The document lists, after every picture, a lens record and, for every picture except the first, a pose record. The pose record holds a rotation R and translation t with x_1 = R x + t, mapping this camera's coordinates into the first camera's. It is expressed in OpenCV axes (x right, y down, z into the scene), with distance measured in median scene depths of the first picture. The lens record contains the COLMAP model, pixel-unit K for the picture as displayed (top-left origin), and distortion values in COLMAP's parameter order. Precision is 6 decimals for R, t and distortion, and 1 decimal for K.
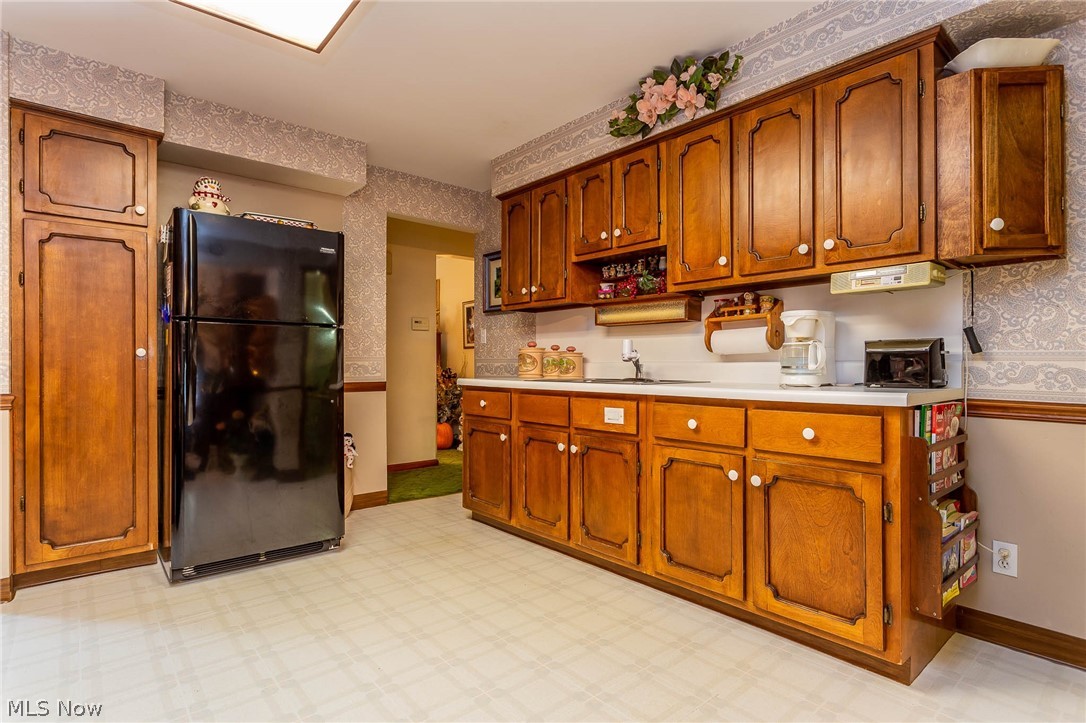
lens RADIAL K [[554.1, 0, 544.5], [0, 554.1, 359.4], [0, 0, 1]] dist [-0.016772, 0.000461]
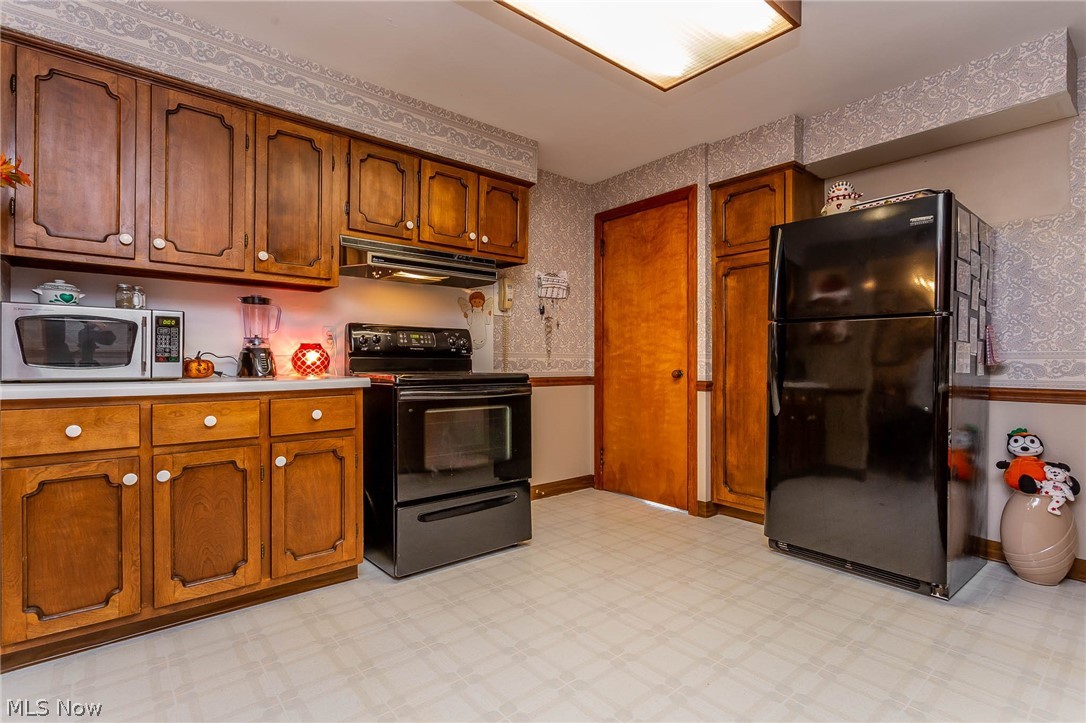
lens RADIAL K [[514.3, 0, 543.5], [0, 514.3, 362.4], [0, 0, 1]] dist [0.003433, -0.000071]
pose [[-0.024465, 0.000618, -0.999700, 0.425574], [0.005536, 0.999985, 0.000483, 0.007098], [0.999685, -0.005523, -0.024468, 0.539698]]
